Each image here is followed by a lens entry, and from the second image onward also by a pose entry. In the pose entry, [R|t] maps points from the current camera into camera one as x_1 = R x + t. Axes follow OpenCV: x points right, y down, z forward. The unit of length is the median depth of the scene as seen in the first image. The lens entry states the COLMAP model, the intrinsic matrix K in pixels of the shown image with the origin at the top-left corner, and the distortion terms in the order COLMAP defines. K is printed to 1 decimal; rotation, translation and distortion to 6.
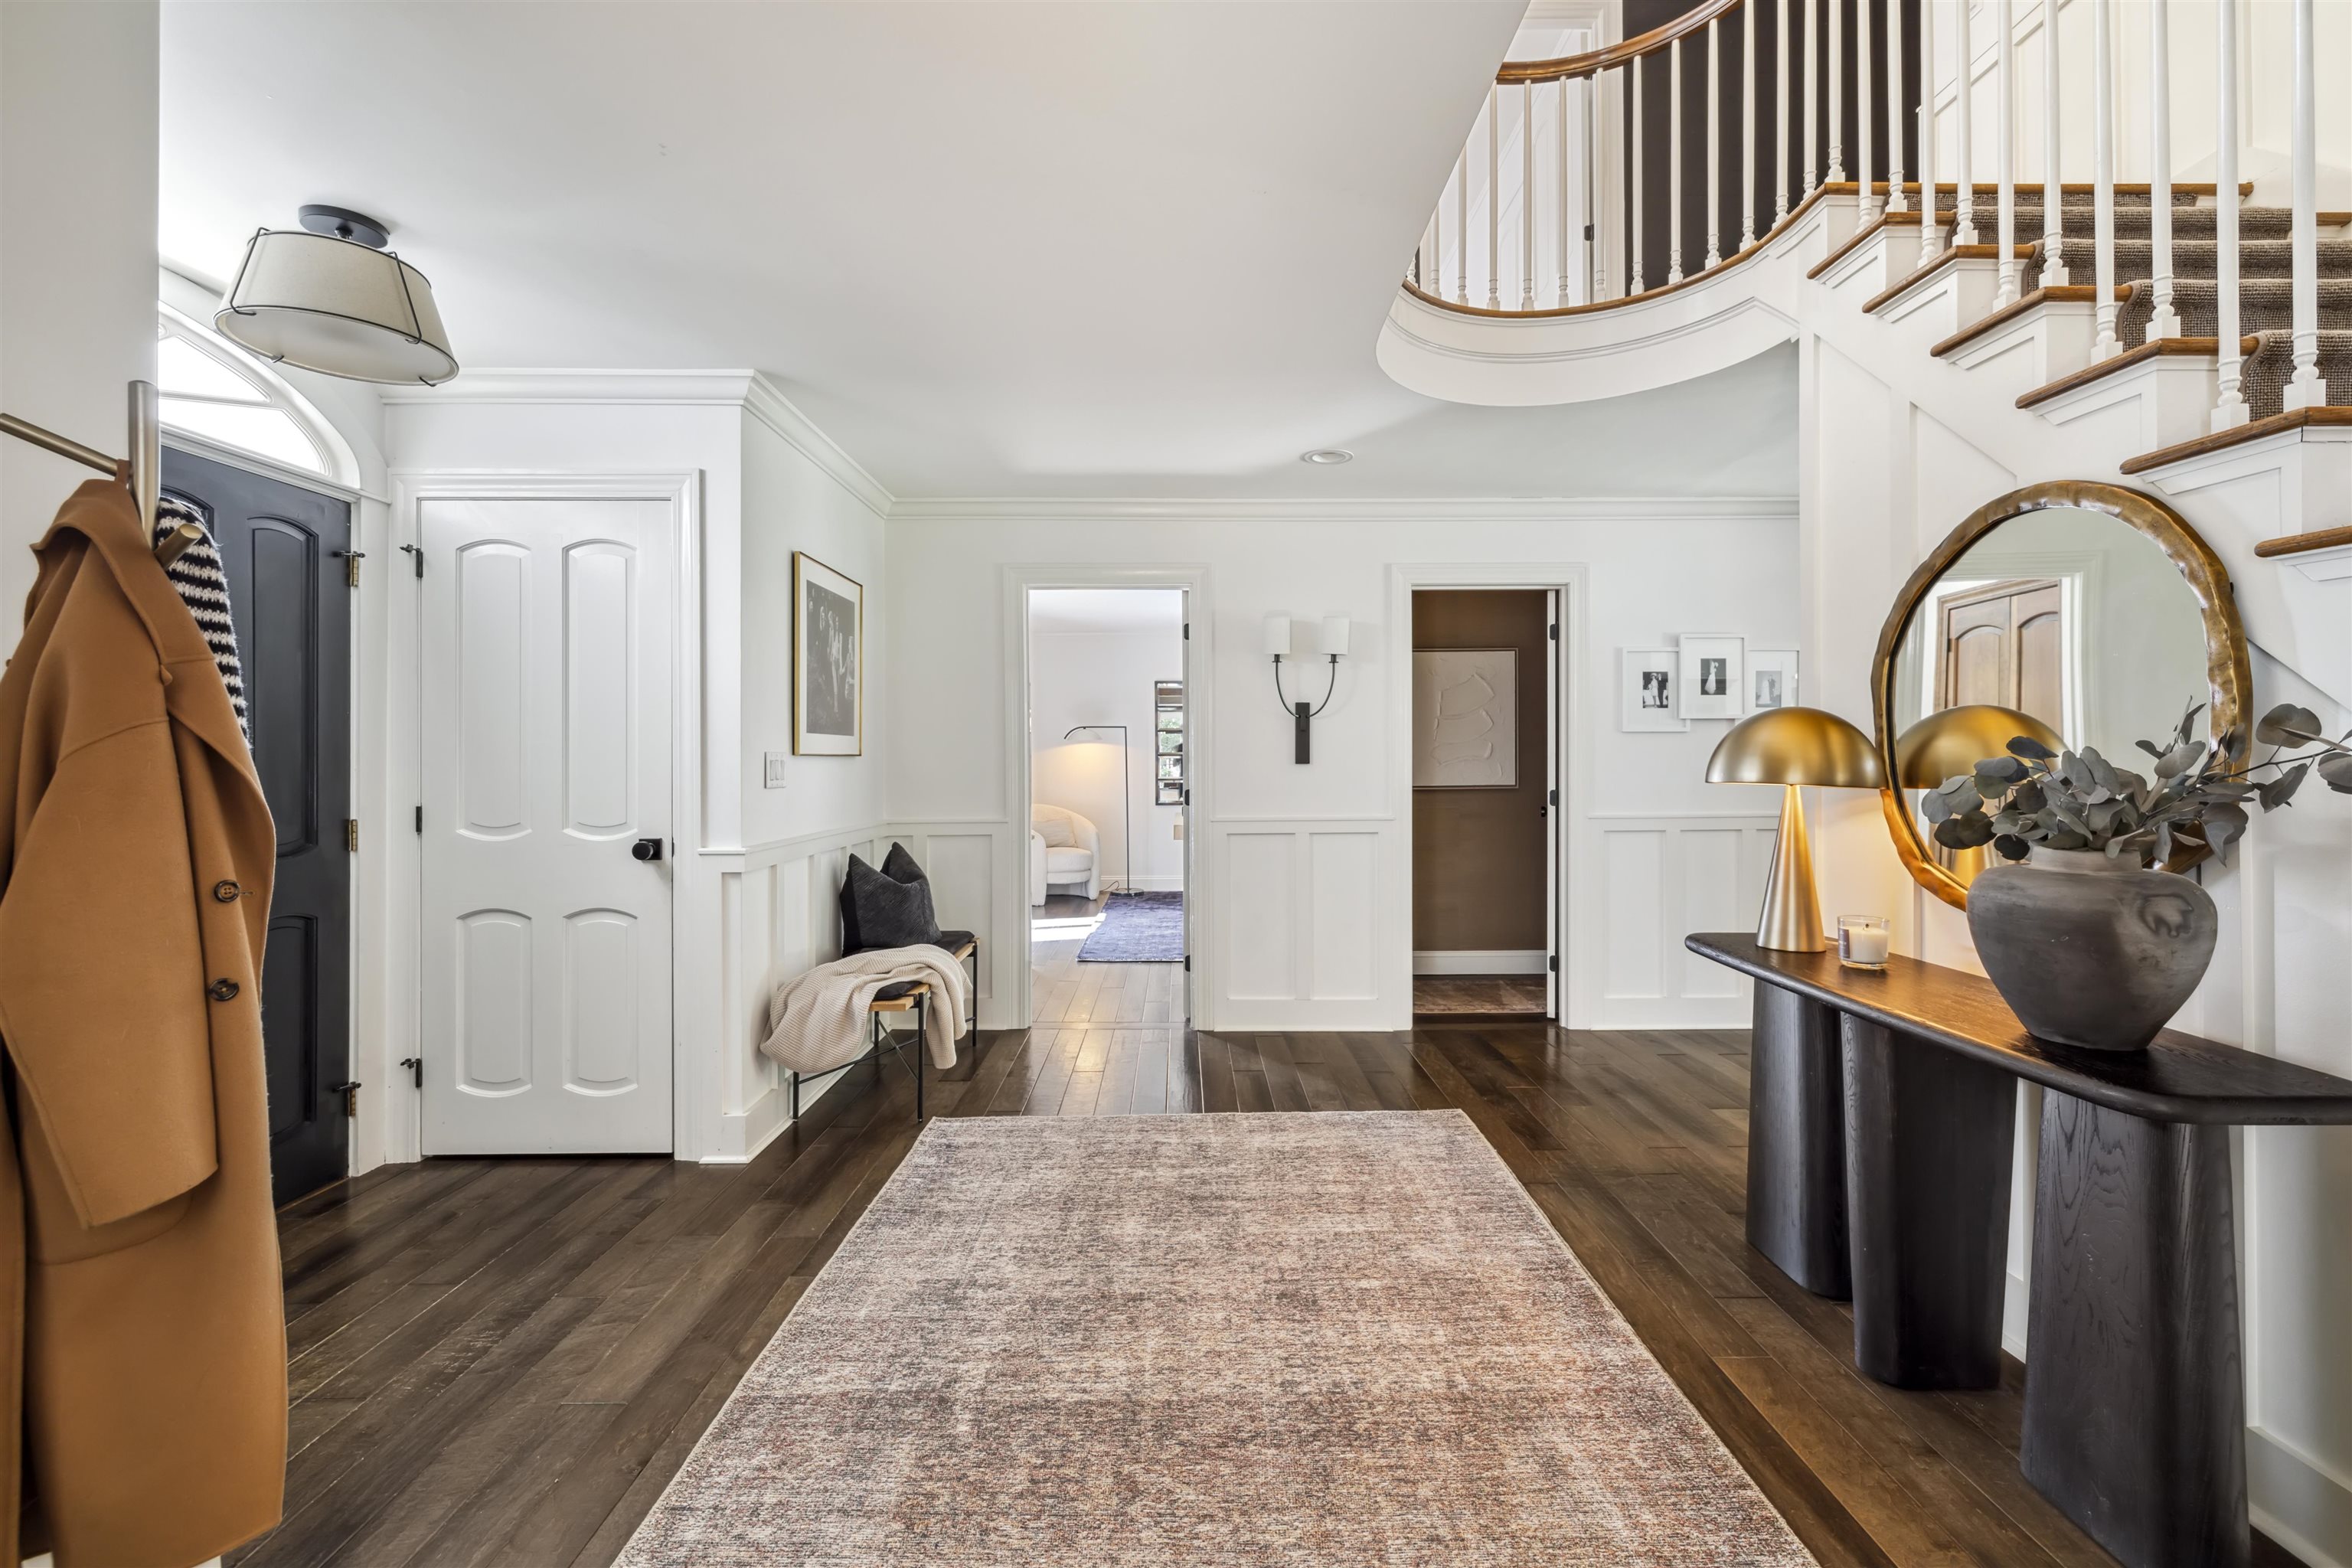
lens RADIAL K [[998.6, 0, 1173.8], [0, 998.6, 735.6], [0, 0, 1]] dist [0.002012, 0.000870]
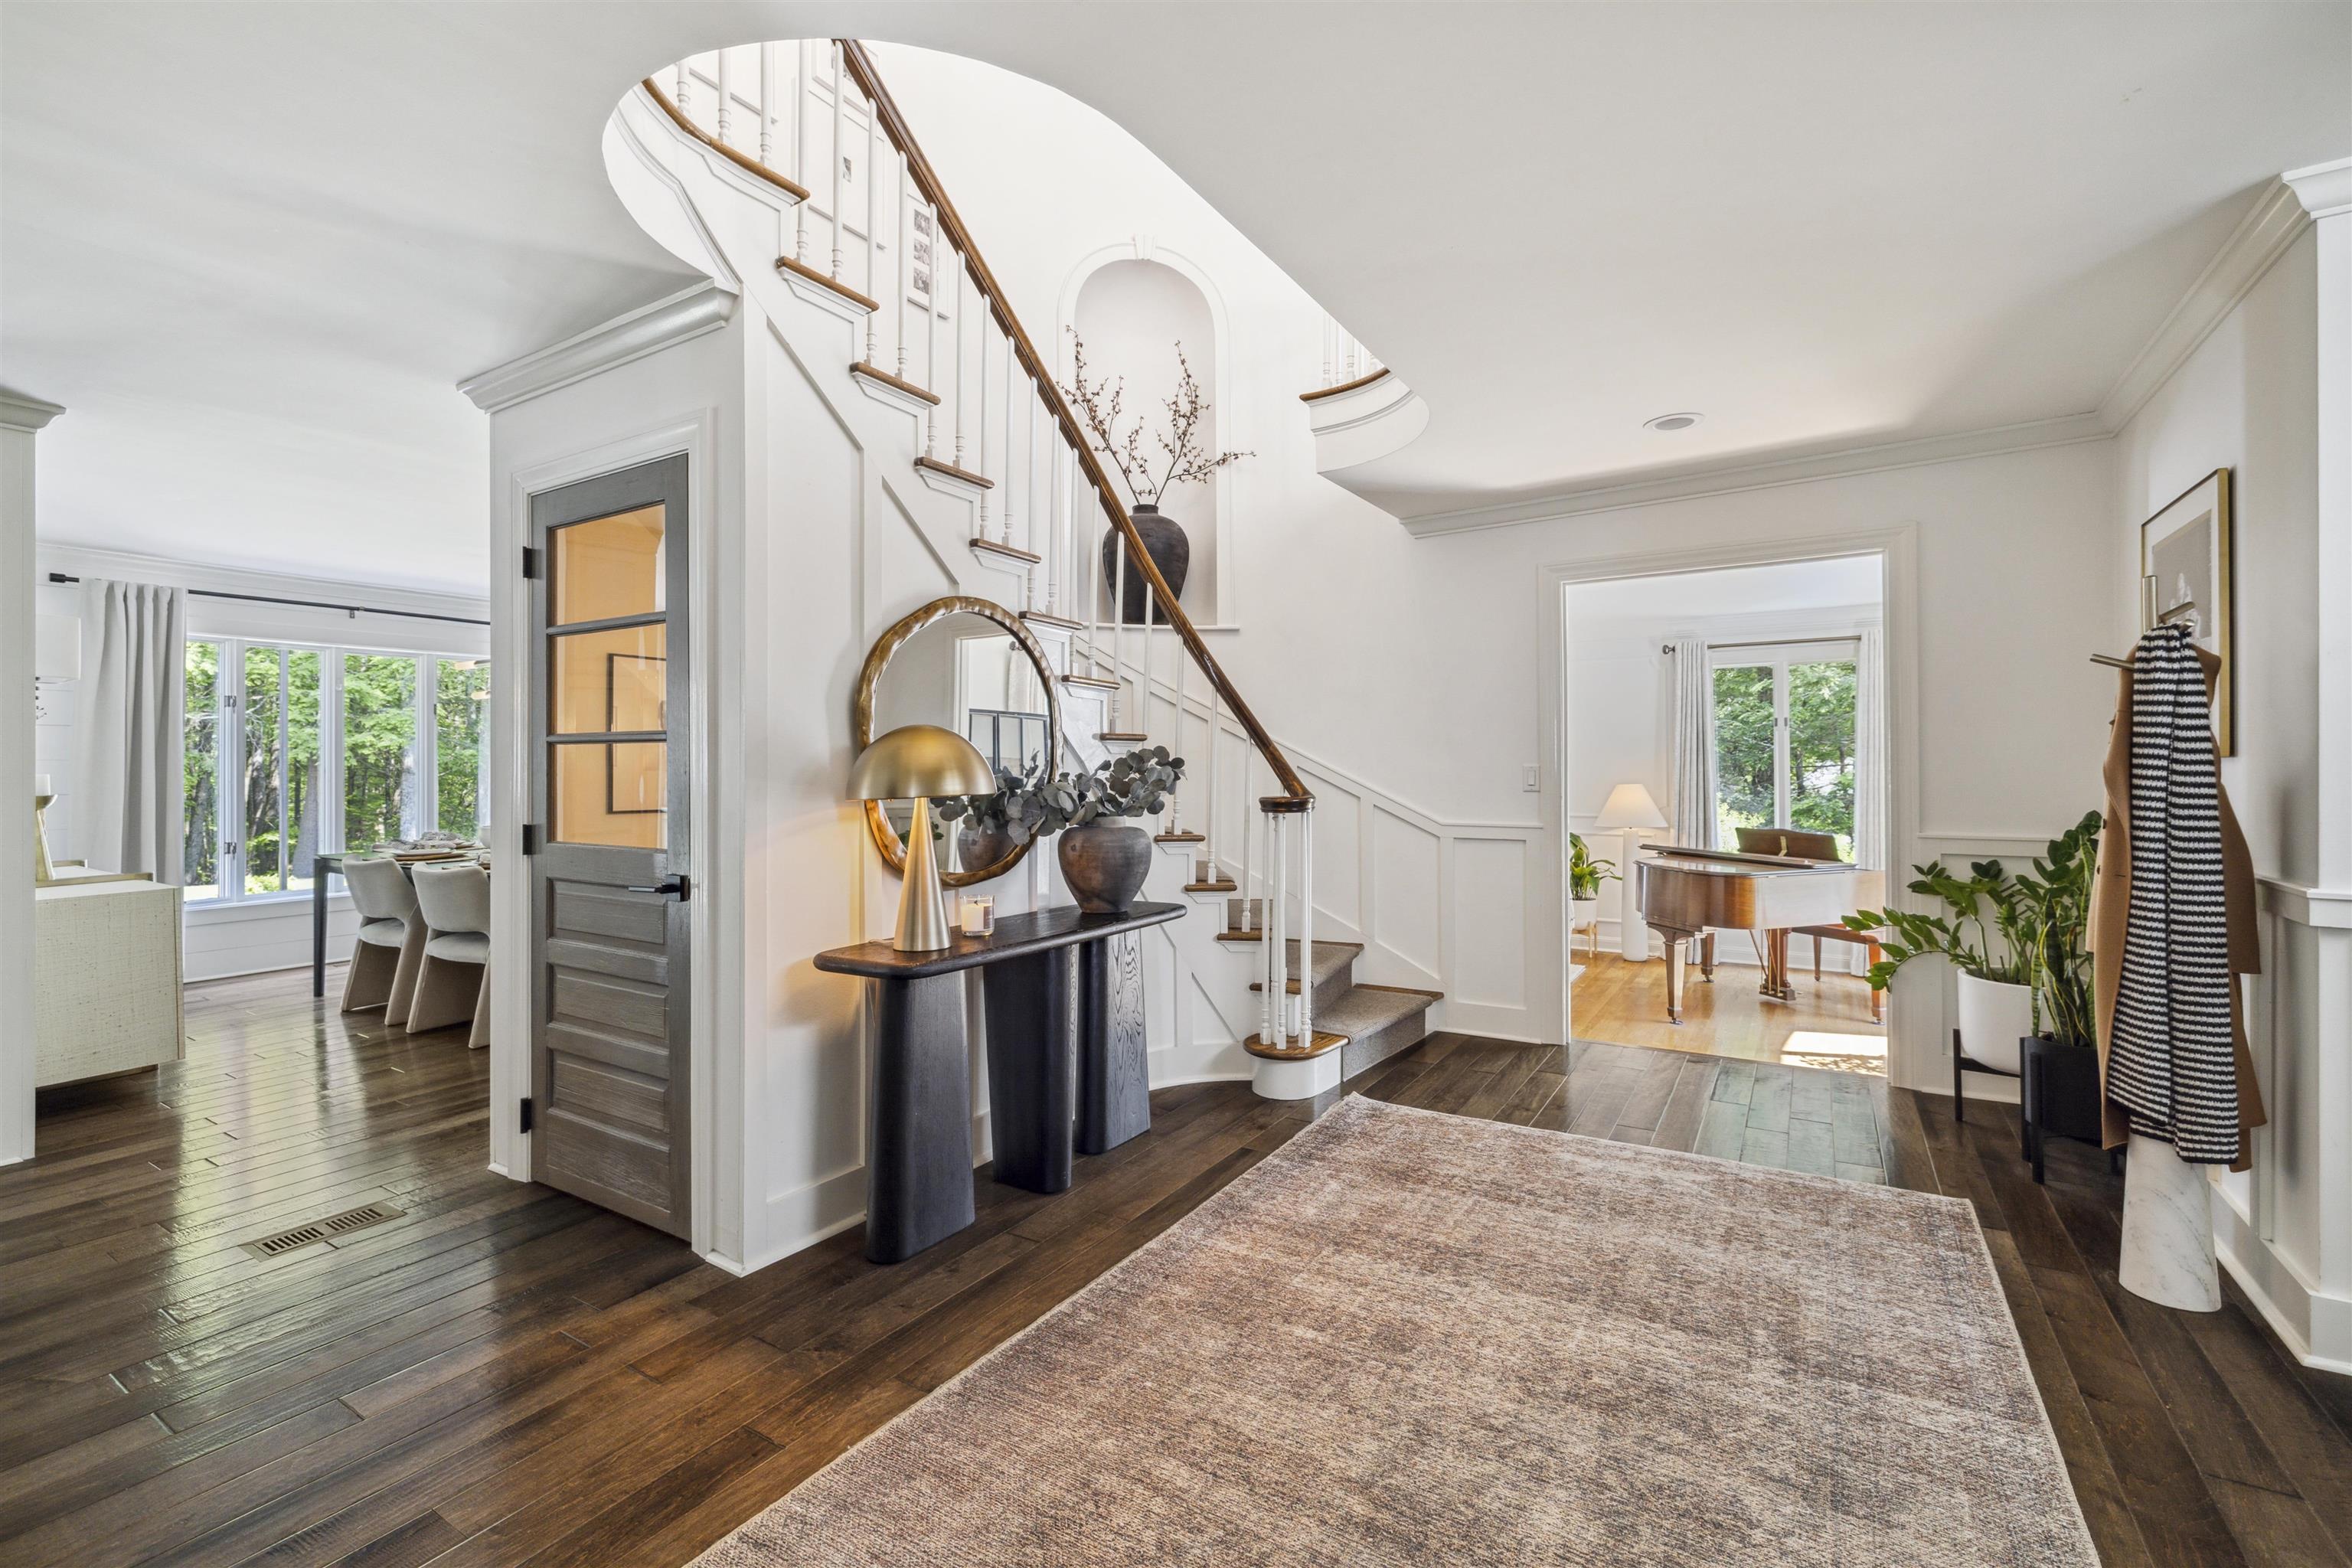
lens RADIAL K [[998.6, 0, 1179.7], [0, 998.6, 786.0], [0, 0, 1]] dist [0.002012, 0.000870]
pose [[-0.847919, 0.002083, 0.530122, -0.218404], [-0.001911, 0.999974, -0.006986, 0.048513], [-0.530123, -0.006936, -0.847892, 2.021213]]
